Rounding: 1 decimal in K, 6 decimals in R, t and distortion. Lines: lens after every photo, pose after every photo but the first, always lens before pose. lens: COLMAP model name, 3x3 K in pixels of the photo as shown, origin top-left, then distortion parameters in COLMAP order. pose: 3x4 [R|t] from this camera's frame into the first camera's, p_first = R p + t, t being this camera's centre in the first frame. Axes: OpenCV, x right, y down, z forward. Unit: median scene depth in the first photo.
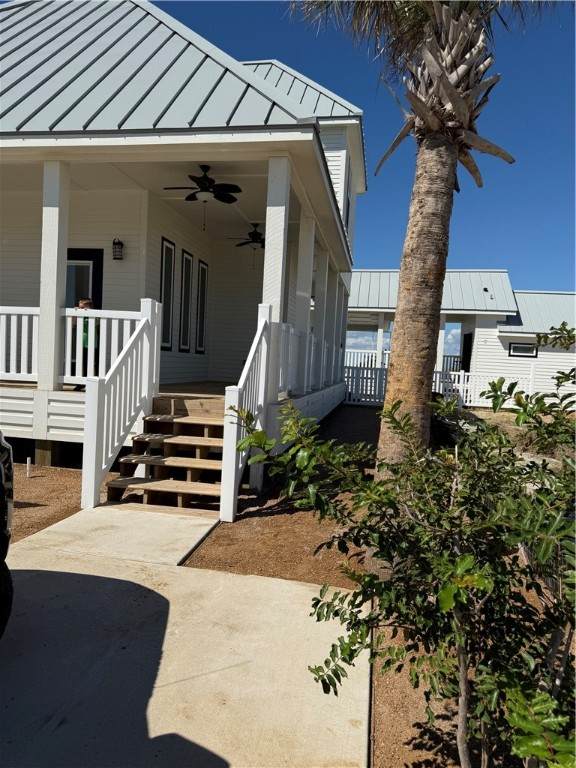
lens RADIAL K [[574.4, 0, 288.6], [0, 574.4, 383.3], [0, 0, 1]] dist [0.113230, -0.011212]
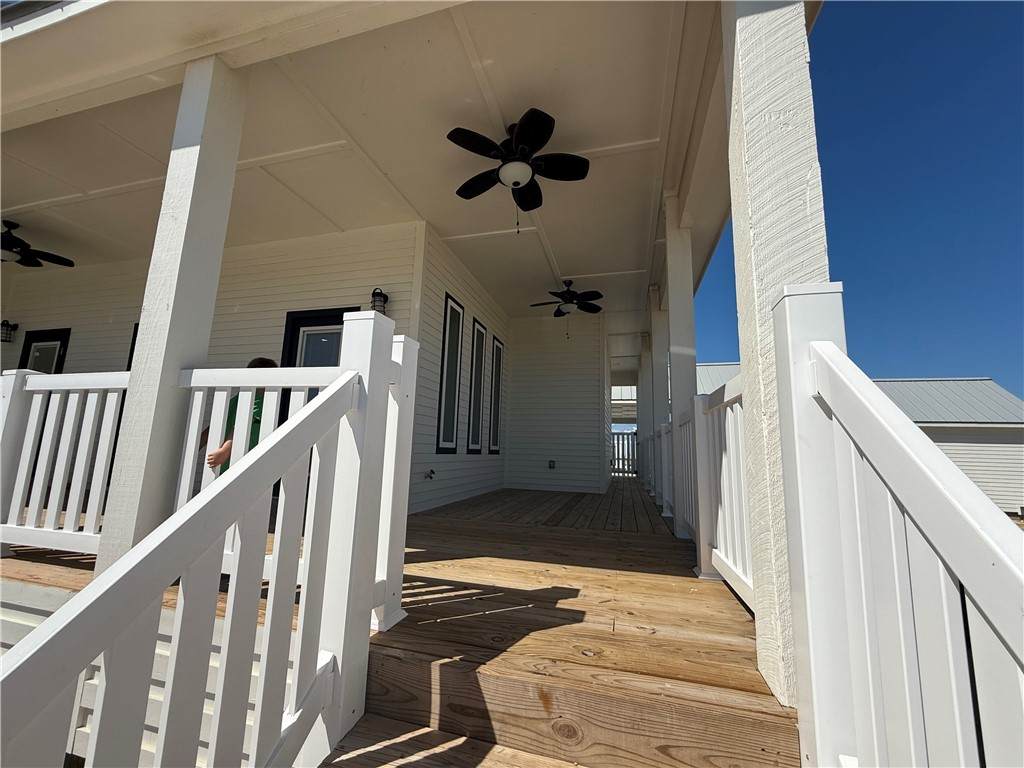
lens RADIAL K [[411.4, 0, 509.1], [0, 411.4, 377.1], [0, 0, 1]] dist [0.002346, 0.000096]
pose [[0.995549, -0.031005, -0.088998, -0.098285], [0.011622, 0.977516, -0.210540, -0.042919], [0.093525, 0.208568, 0.973526, 0.535024]]
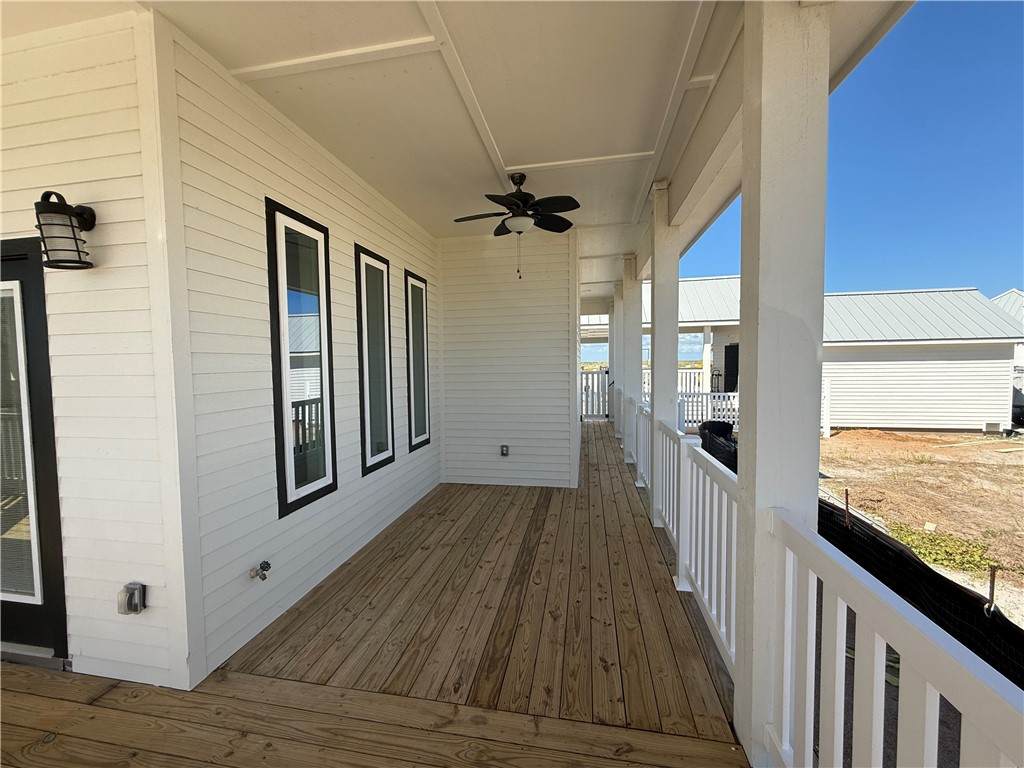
lens RADIAL K [[411.4, 0, 509.8], [0, 411.4, 381.5], [0, 0, 1]] dist [0.002346, 0.000096]
pose [[0.998057, -0.061513, -0.009889, -0.075683], [0.061642, 0.998010, 0.013295, -0.136514], [0.009052, -0.013879, 0.999863, 0.749044]]
